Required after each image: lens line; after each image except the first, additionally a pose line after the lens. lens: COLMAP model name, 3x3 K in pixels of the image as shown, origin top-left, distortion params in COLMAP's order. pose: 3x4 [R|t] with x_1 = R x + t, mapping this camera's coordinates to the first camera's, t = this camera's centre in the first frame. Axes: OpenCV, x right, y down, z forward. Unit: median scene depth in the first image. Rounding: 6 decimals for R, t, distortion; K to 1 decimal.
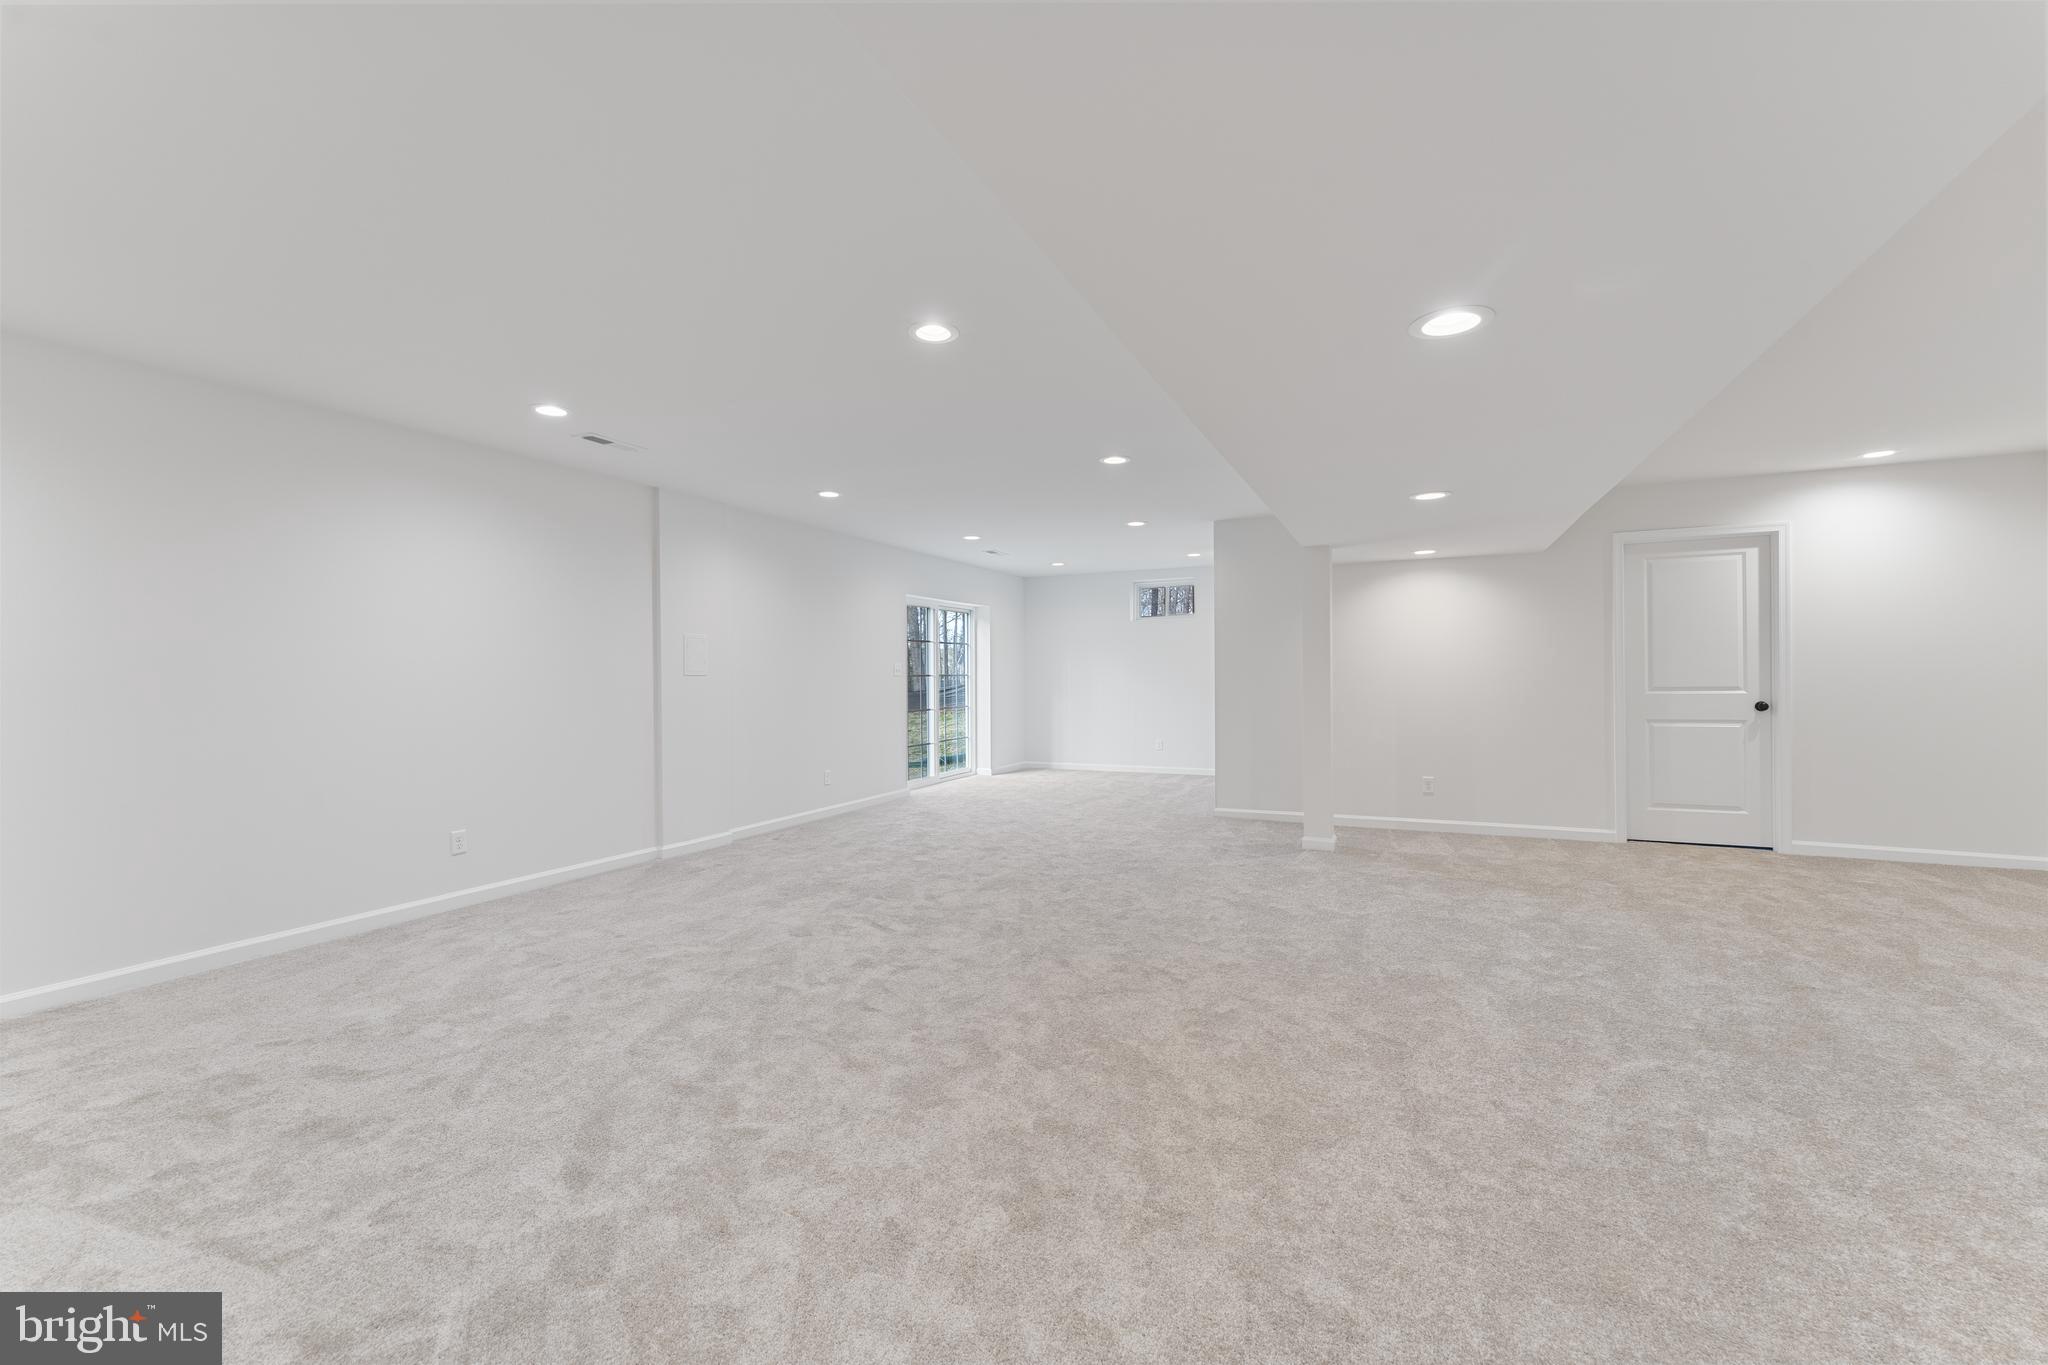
lens RADIAL K [[829.8, 0, 1024.0], [0, 829.8, 682.5], [0, 0, 1]] dist [-0.003286, -0.000133]
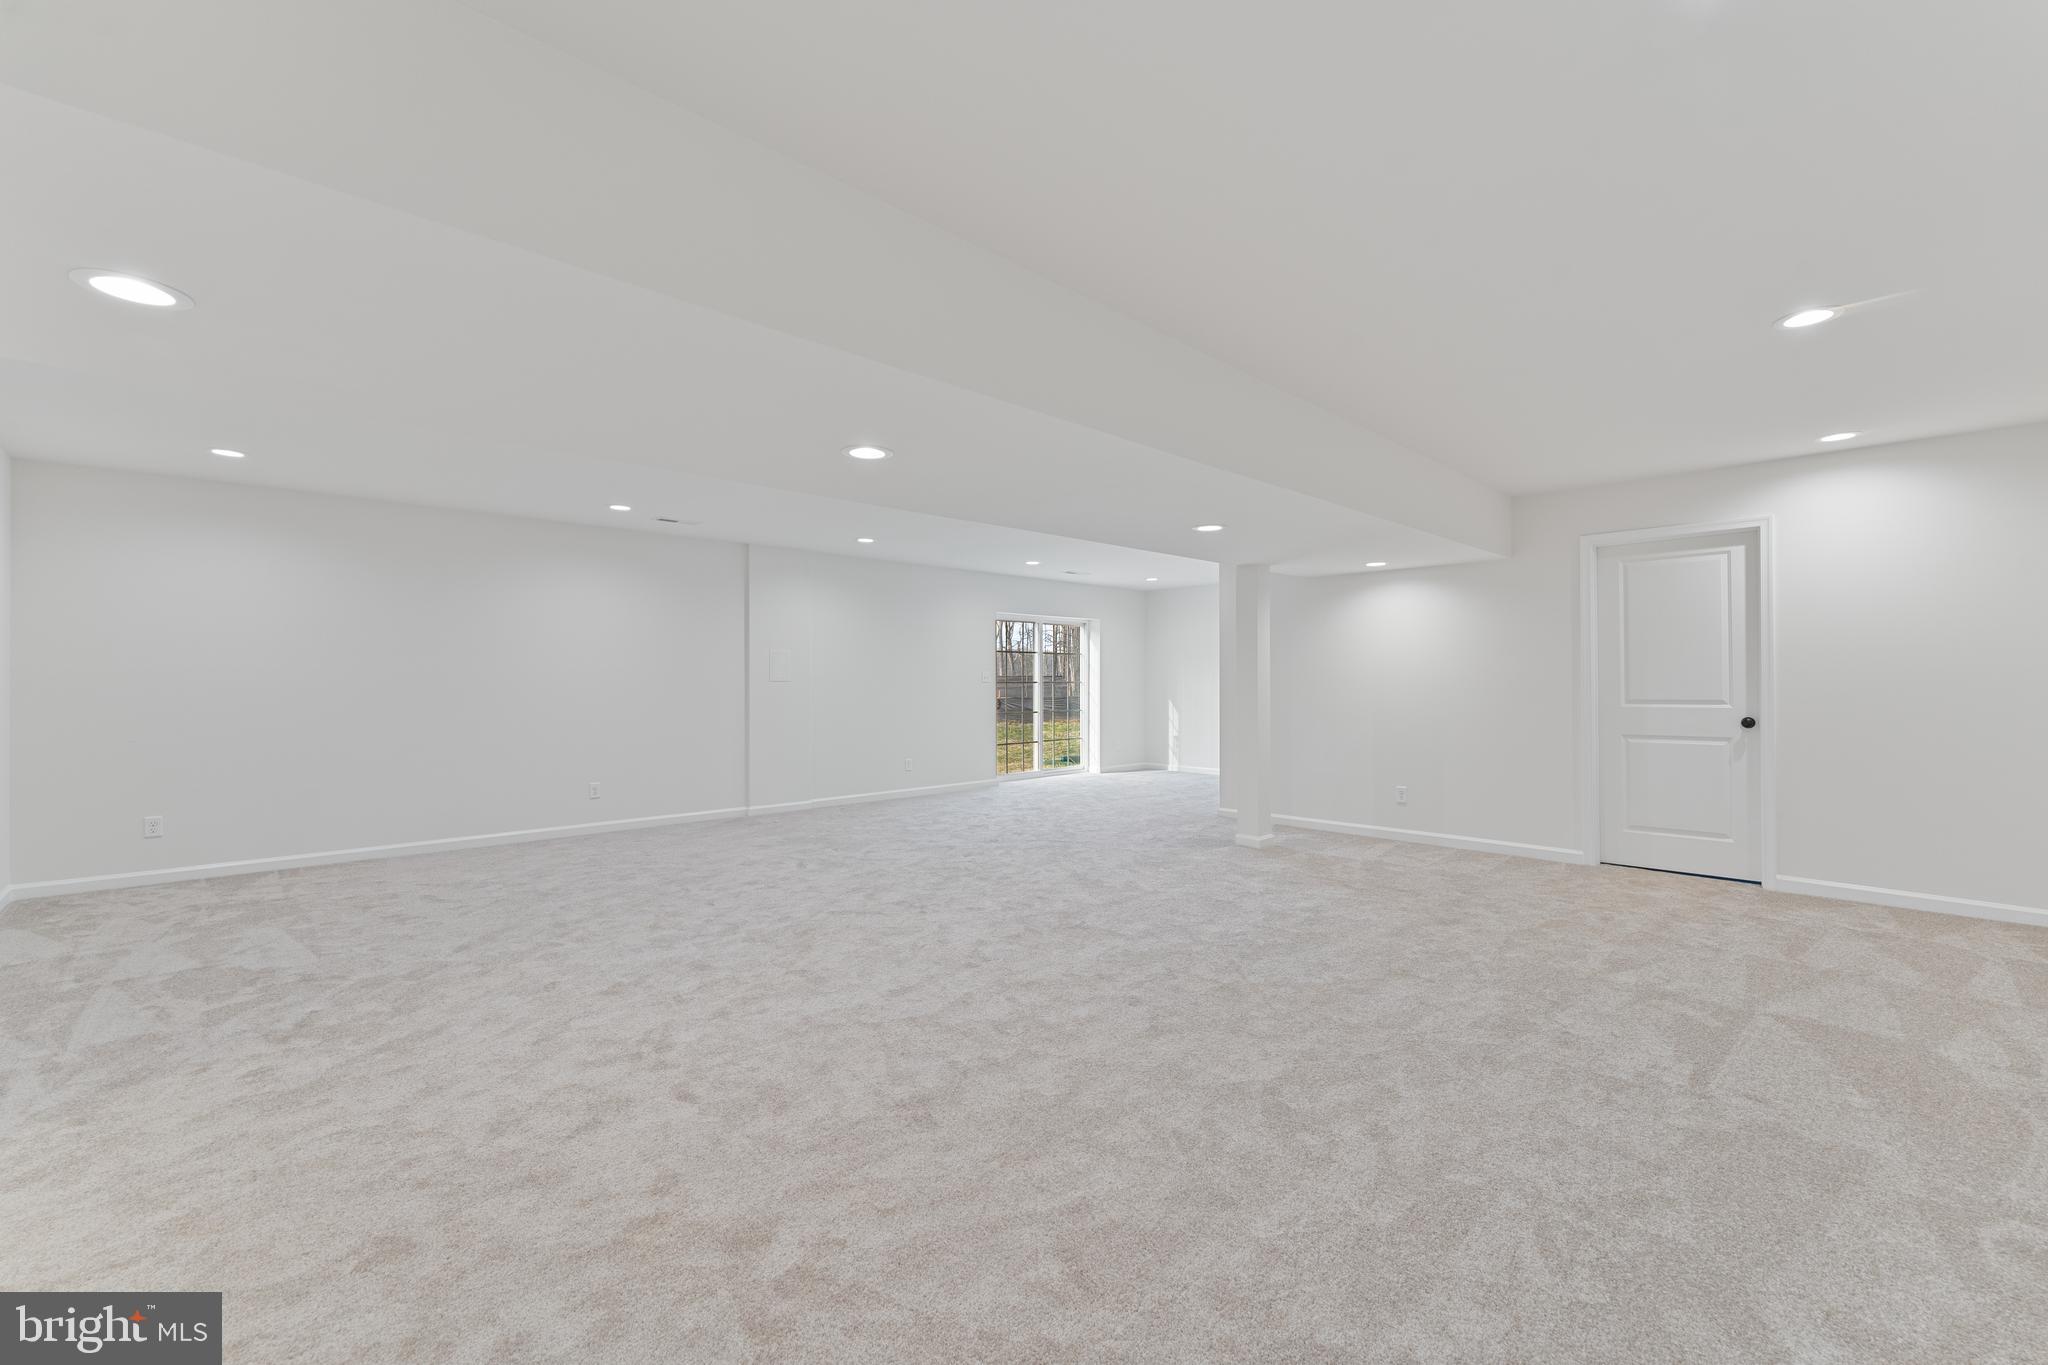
lens RADIAL K [[831.0, 0, 1024.0], [0, 831.0, 682.5], [0, 0, 1]] dist [0.001323, 0.000156]
pose [[0.934375, 0.005900, -0.356242, 0.479329], [-0.007988, 0.999958, -0.004390, -0.004286], [0.356202, 0.006948, 0.934383, -0.116071]]
